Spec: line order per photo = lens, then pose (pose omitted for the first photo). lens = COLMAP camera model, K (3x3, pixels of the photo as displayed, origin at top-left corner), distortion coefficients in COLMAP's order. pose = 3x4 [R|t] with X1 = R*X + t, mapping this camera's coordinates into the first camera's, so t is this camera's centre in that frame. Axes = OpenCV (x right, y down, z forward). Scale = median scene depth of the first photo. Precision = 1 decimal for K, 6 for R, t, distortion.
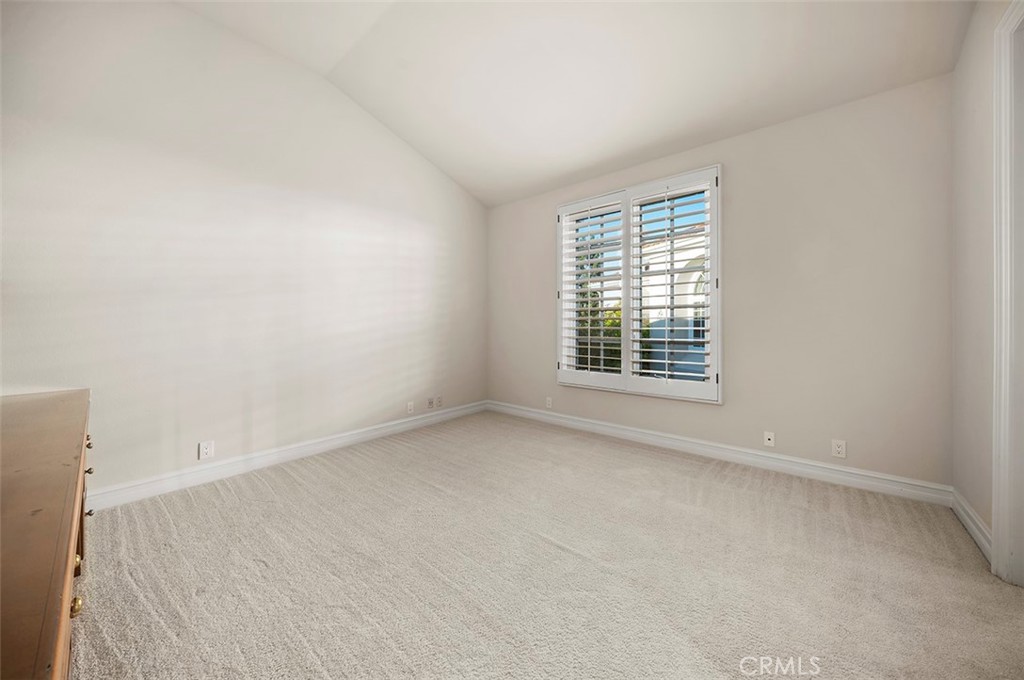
lens RADIAL K [[355.5, 0, 511.7], [0, 355.5, 326.8], [0, 0, 1]] dist [-0.001088, -0.000079]
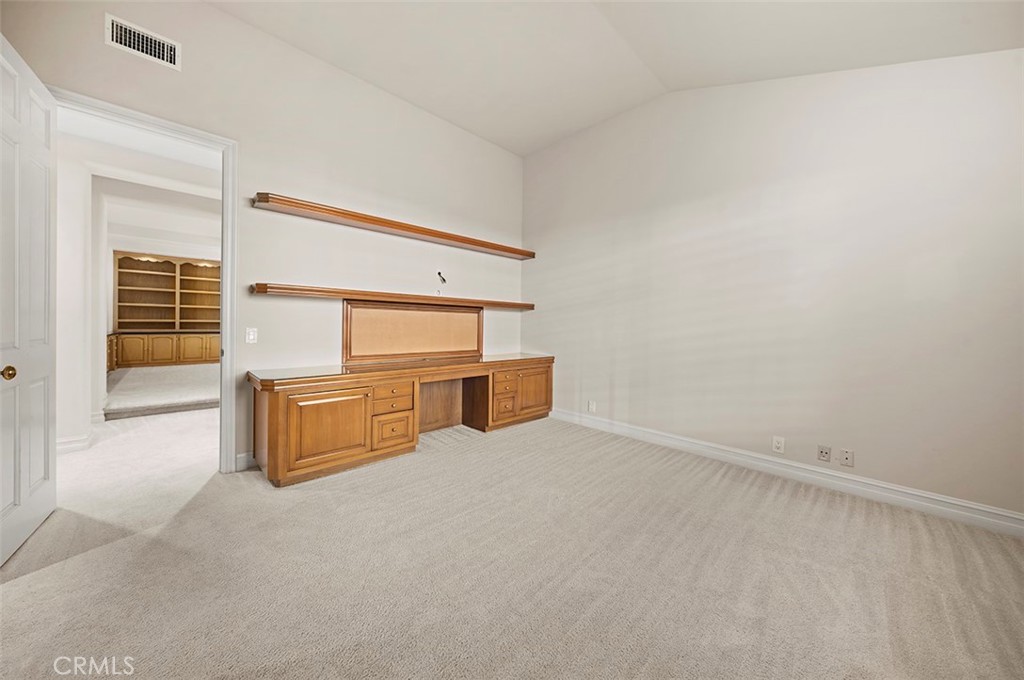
lens RADIAL K [[355.5, 0, 511.7], [0, 355.5, 326.8], [0, 0, 1]] dist [-0.001088, -0.000079]
pose [[-0.086473, 0.012059, -0.996181, 0.608570], [-0.018206, 0.999741, 0.013682, -0.007750], [0.996088, 0.019320, -0.086231, 0.700181]]
